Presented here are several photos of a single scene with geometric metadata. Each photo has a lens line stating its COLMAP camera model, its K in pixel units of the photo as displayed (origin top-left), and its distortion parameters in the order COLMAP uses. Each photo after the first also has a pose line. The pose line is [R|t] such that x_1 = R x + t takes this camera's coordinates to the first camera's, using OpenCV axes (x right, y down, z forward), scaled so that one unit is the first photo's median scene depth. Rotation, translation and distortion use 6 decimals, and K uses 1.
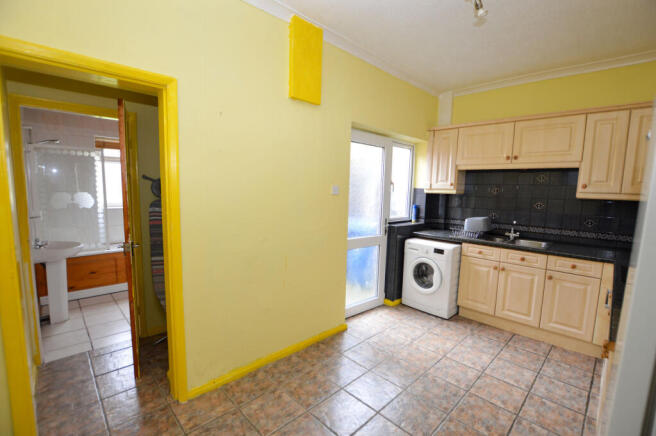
lens RADIAL K [[290.2, 0, 330.9], [0, 290.2, 219.8], [0, 0, 1]] dist [-0.036419, -0.000209]
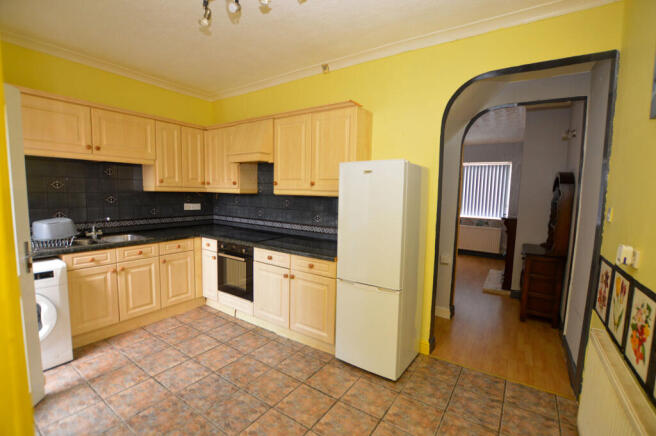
lens RADIAL K [[290.2, 0, 330.9], [0, 290.2, 219.8], [0, 0, 1]] dist [-0.036419, -0.000209]
pose [[-0.201413, -0.120738, 0.972037, -0.444556], [0.077175, 0.987333, 0.138630, -0.067562], [-0.976461, 0.102939, -0.189543, 0.520776]]
